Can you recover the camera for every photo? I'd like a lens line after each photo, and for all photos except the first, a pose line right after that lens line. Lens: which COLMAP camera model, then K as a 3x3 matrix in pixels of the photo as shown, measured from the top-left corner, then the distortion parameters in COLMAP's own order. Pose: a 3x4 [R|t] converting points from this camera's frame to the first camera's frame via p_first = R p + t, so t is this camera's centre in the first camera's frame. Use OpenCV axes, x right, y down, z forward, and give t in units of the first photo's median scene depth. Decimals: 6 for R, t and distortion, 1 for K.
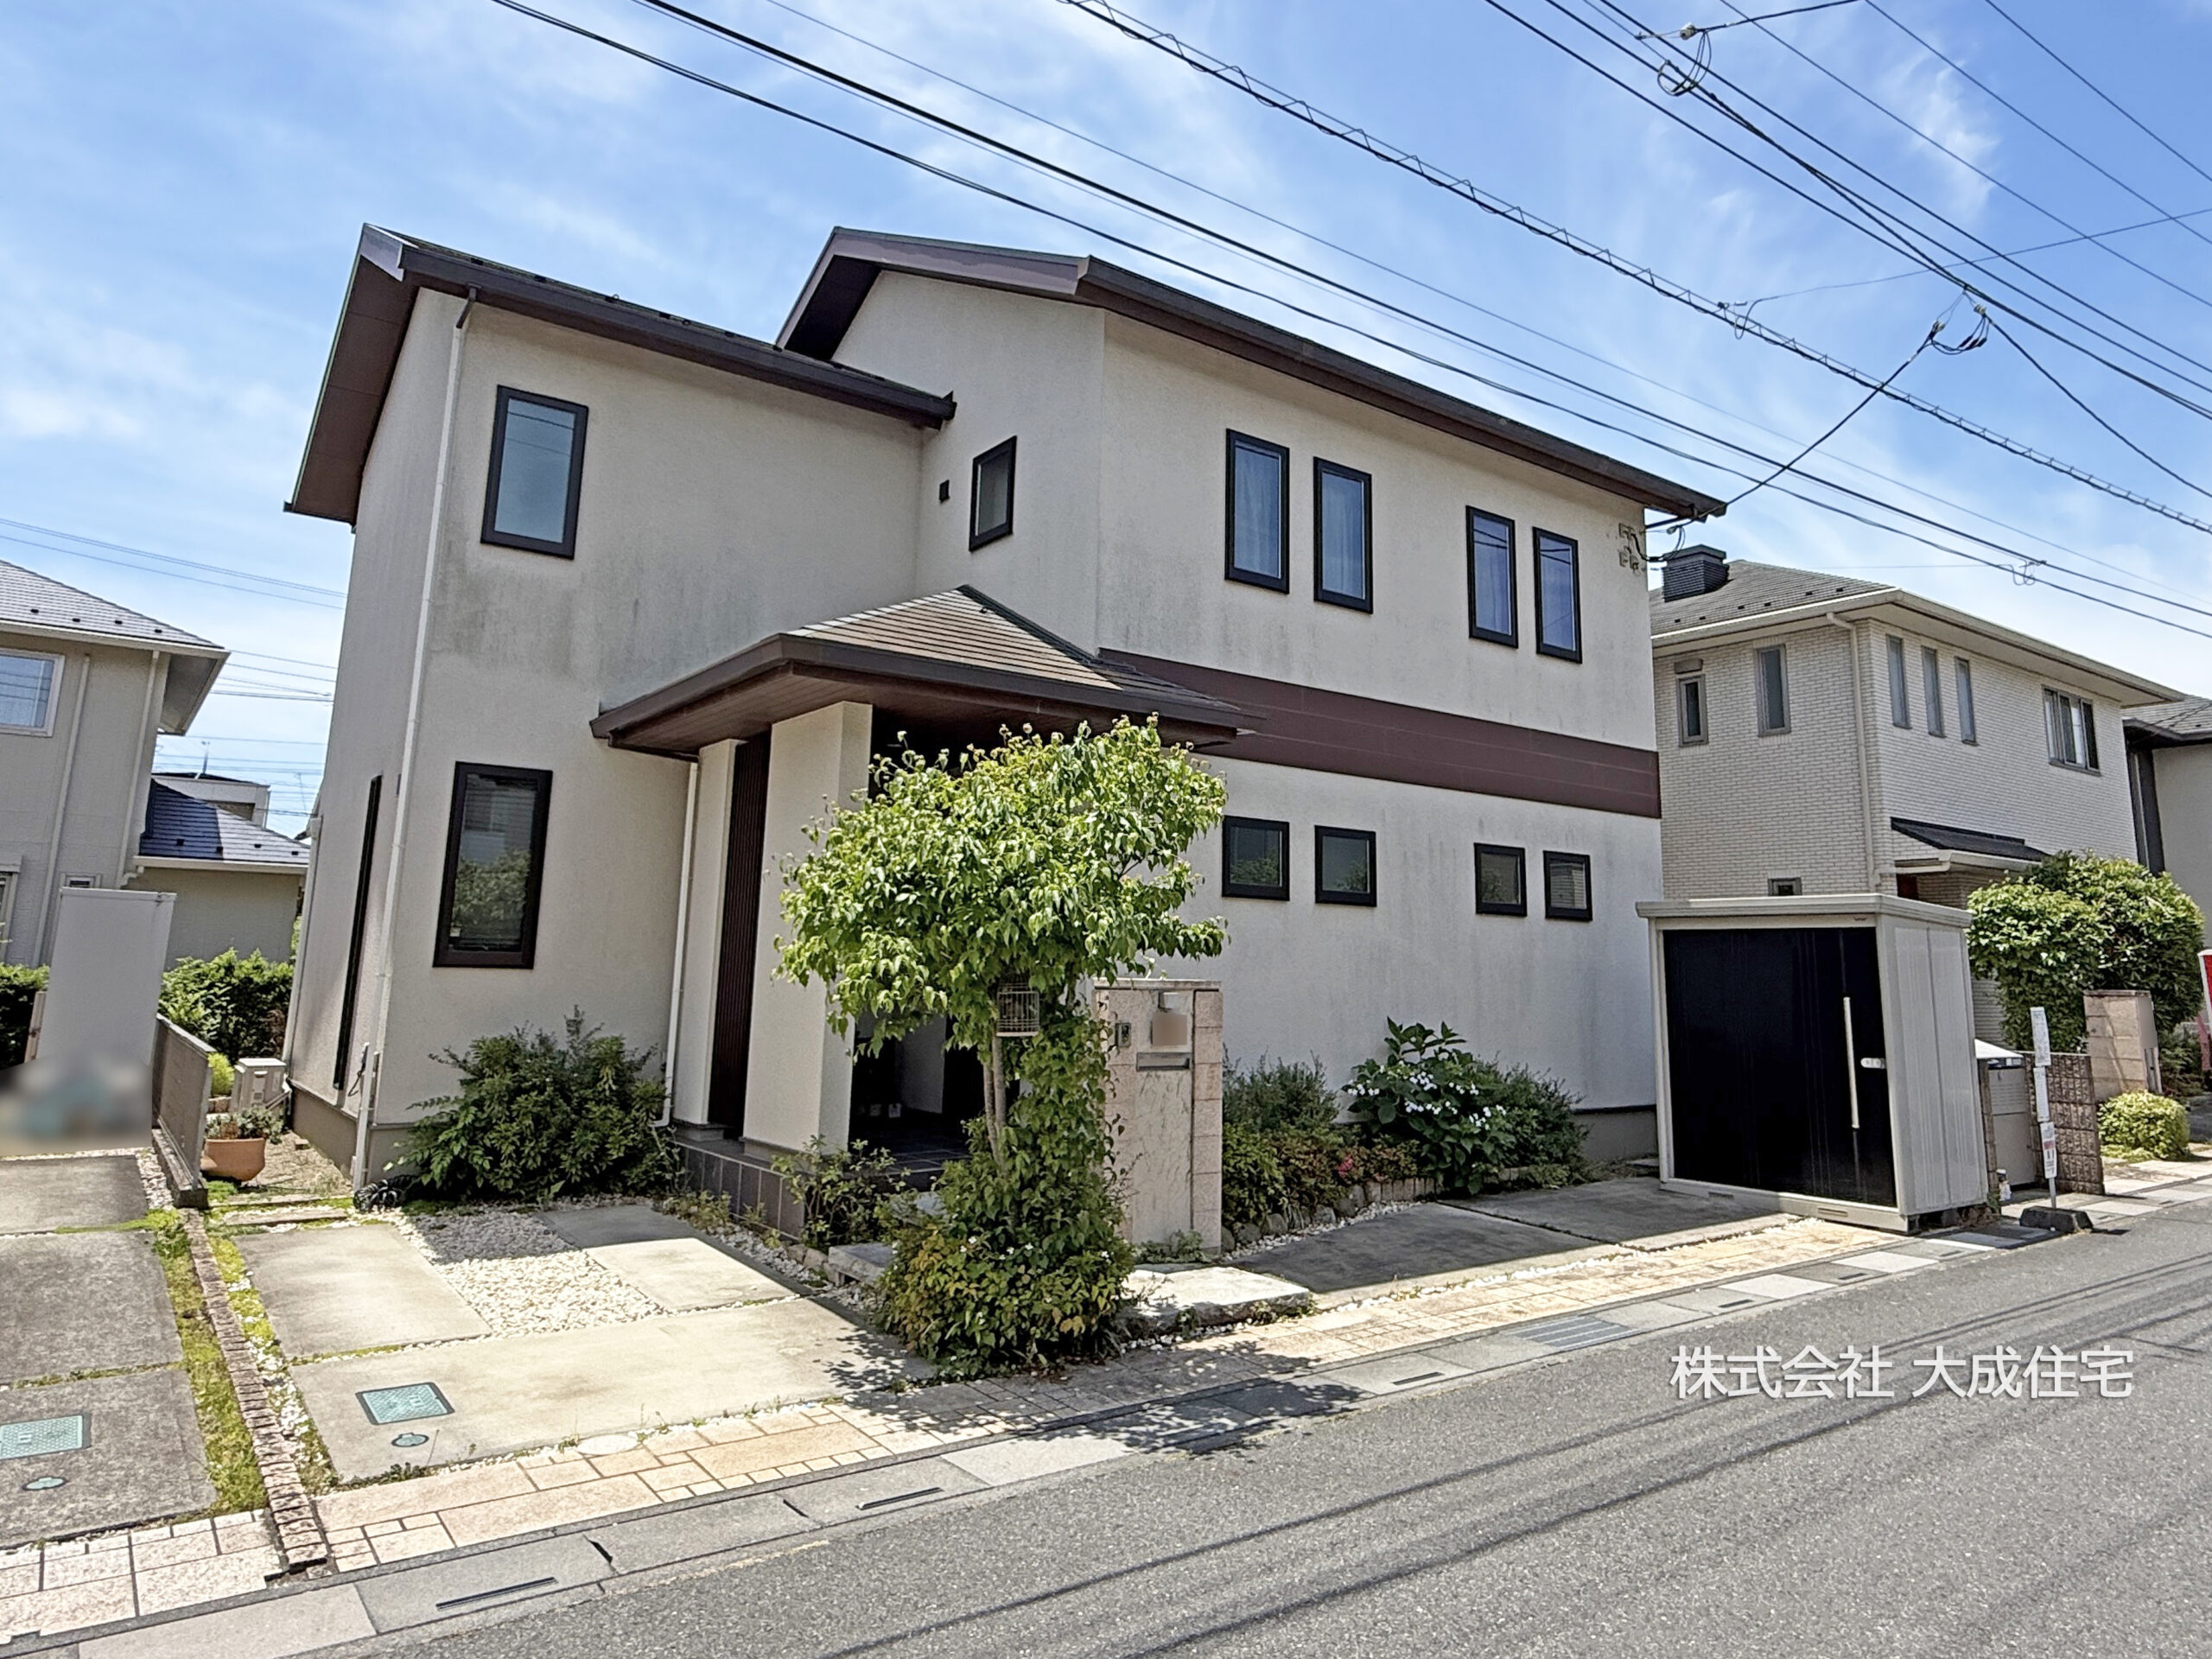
lens RADIAL K [[1411.8, 0, 1145.9], [0, 1411.8, 709.0], [0, 0, 1]] dist [-0.001909, -0.001460]
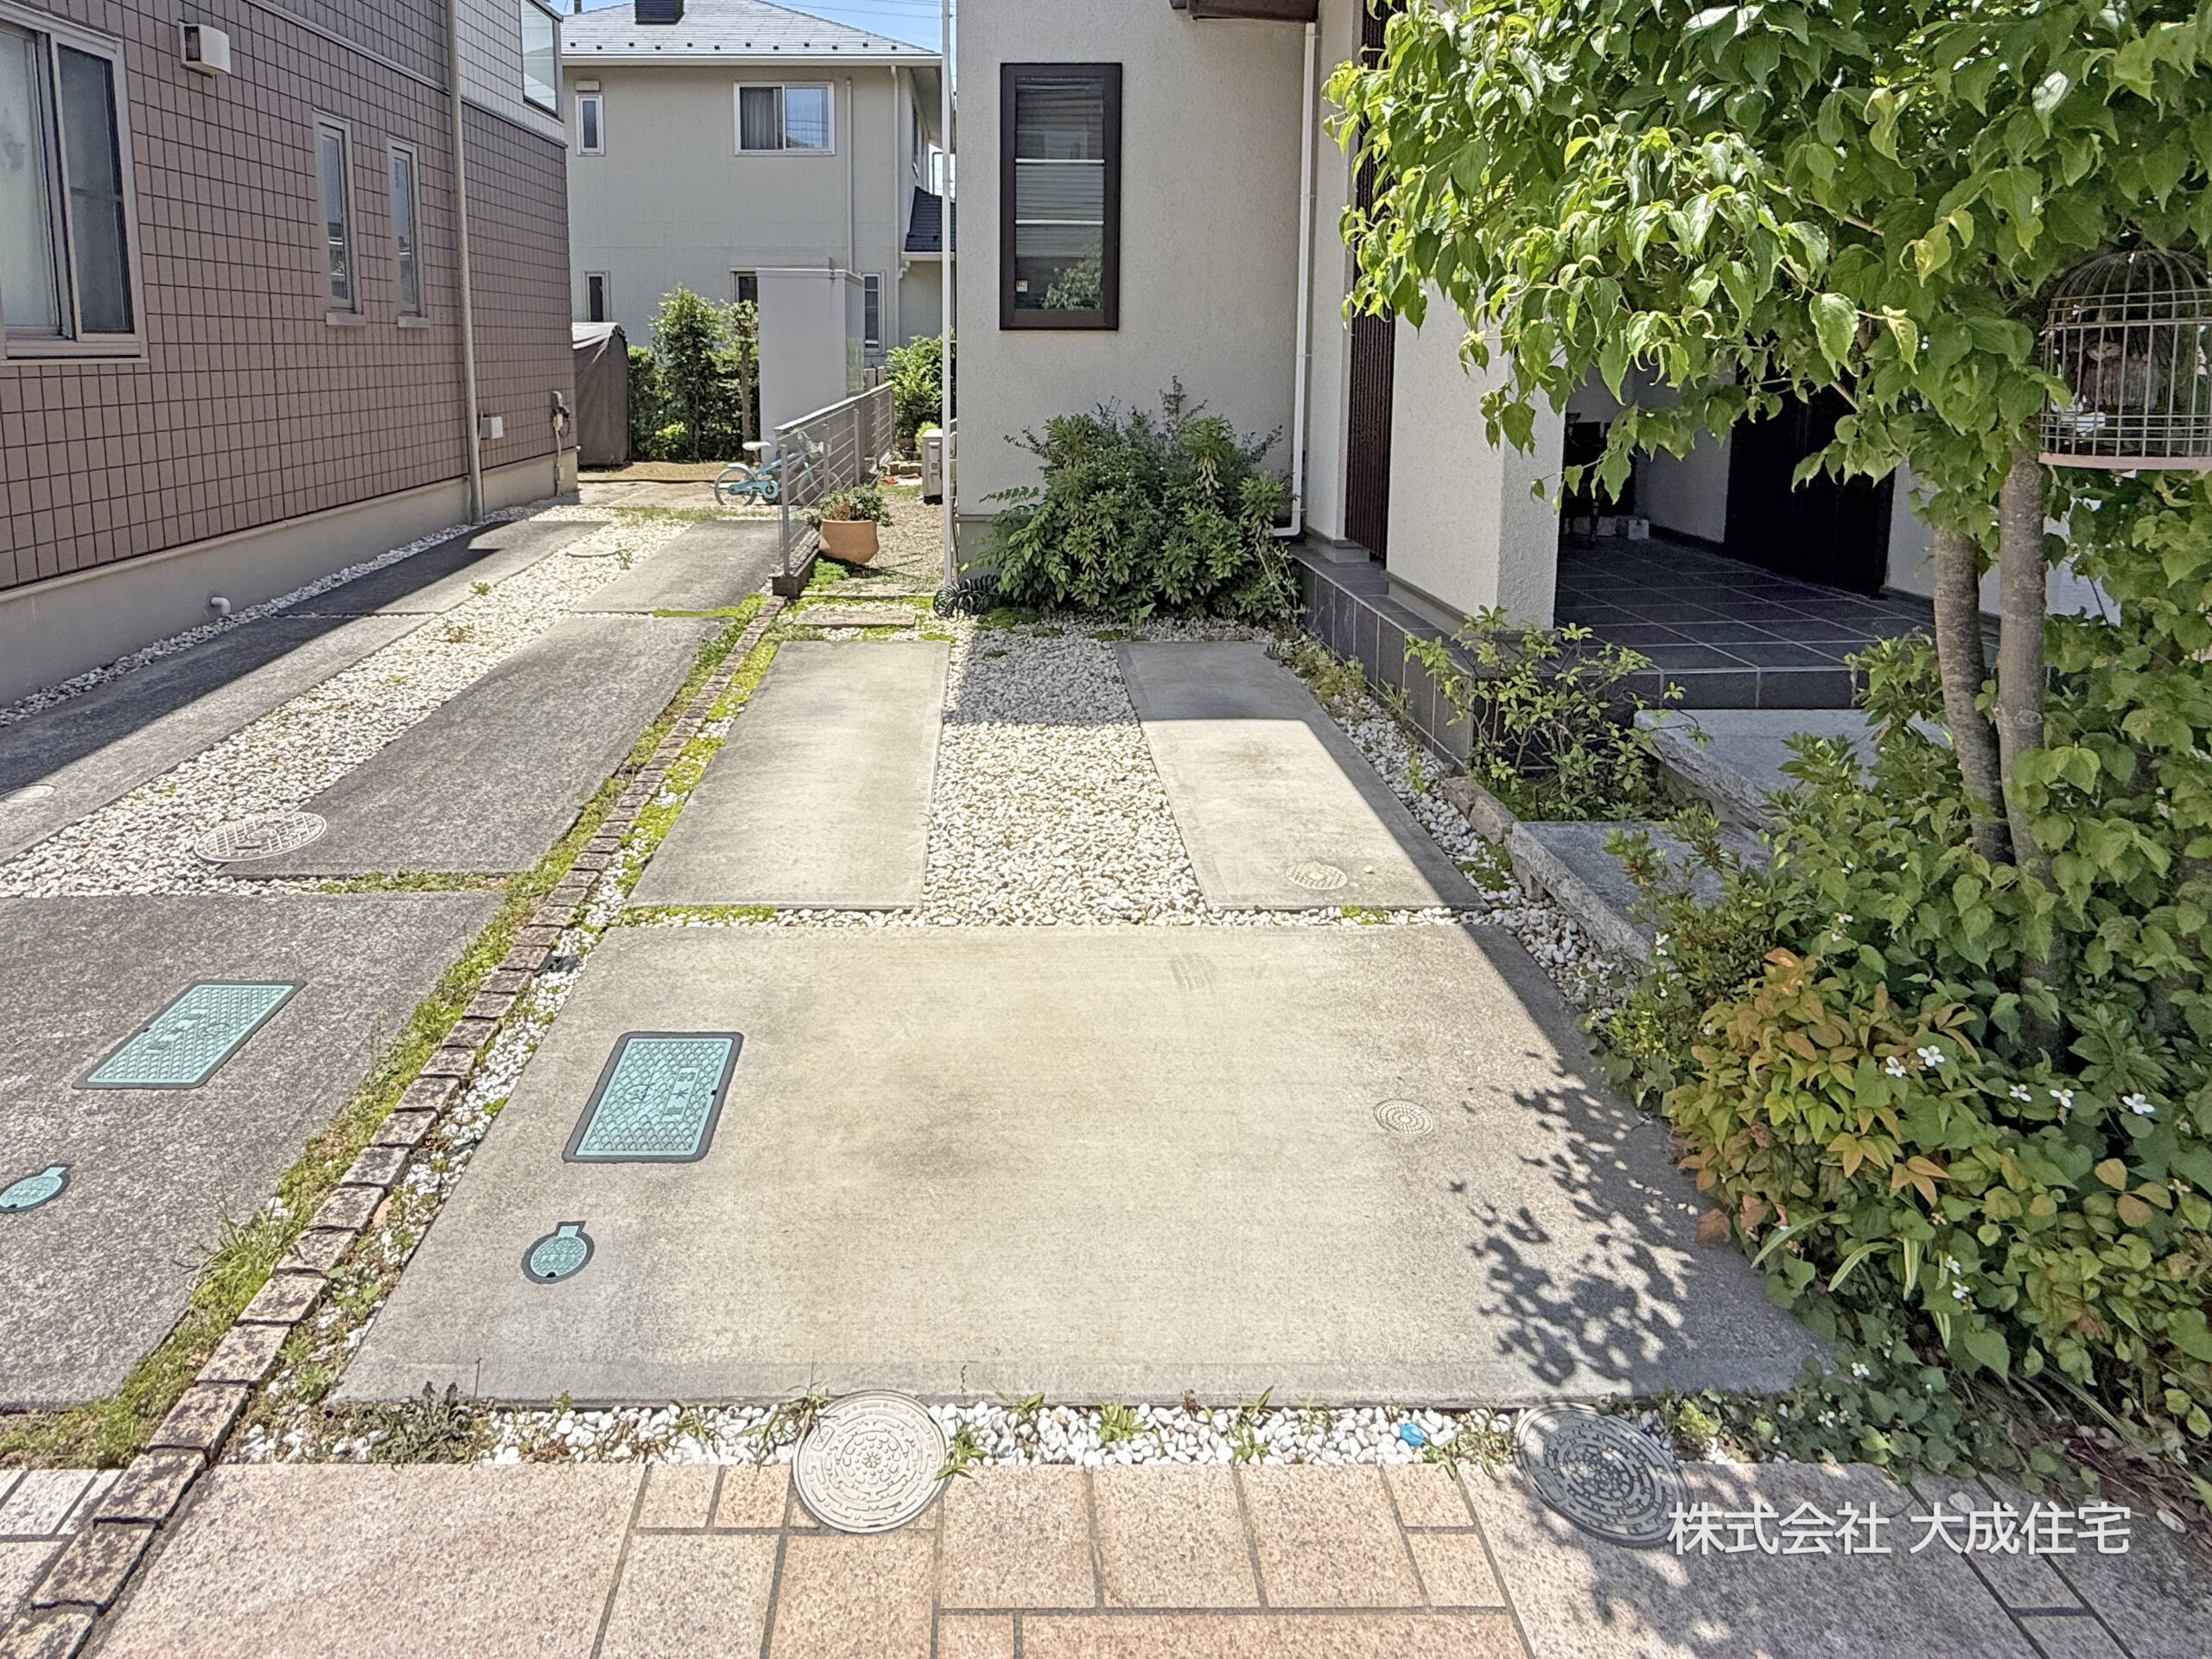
lens RADIAL K [[1268.1, 0, 970.9], [0, 1268.1, 505.9], [0, 0, 1]] dist [0.000105, 0.003664]
pose [[0.798581, 0.056509, -0.599229, -0.079592], [0.127855, 0.956935, 0.260631, 0.087213], [0.588151, -0.284749, 0.756965, 0.410064]]
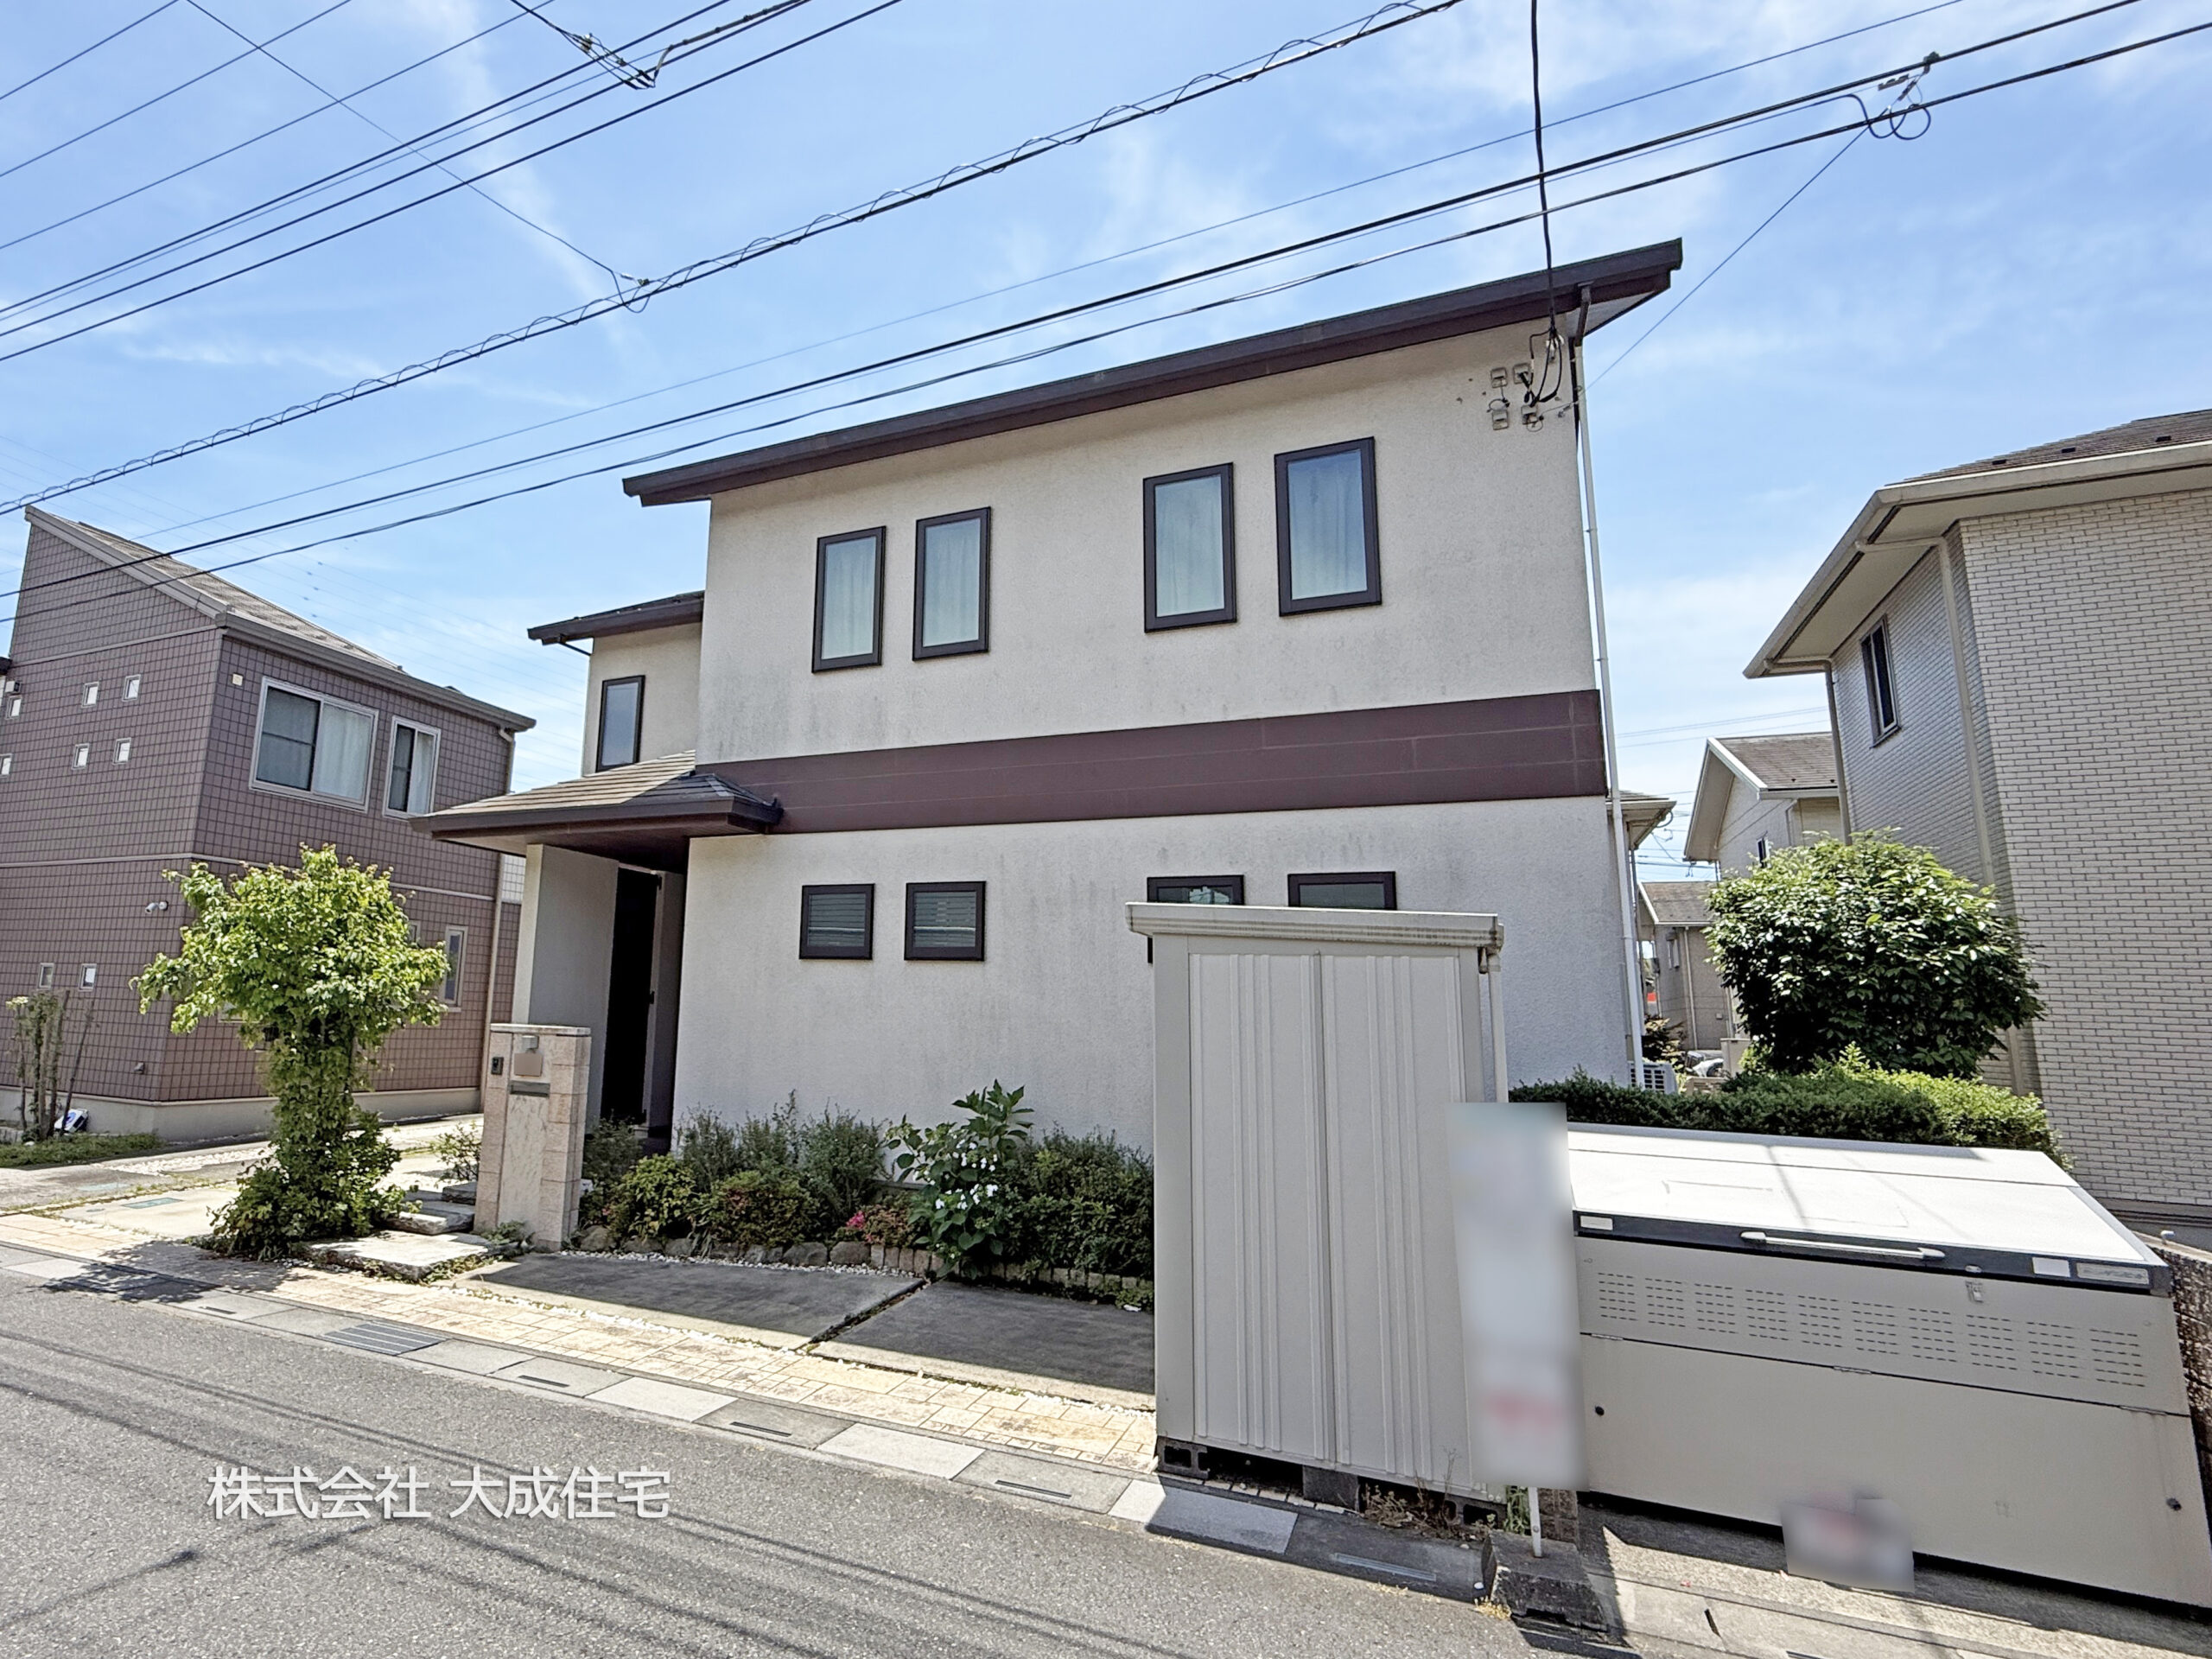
lens RADIAL K [[1162.0, 0, 849.8], [0, 1162.0, 806.3], [0, 0, 1]] dist [-0.000556, -0.000102]
pose [[0.429395, -0.167273, -0.887490, 0.914187], [0.142034, 0.982976, -0.116550, 0.128937], [0.891878, -0.076008, 0.445844, 0.648033]]
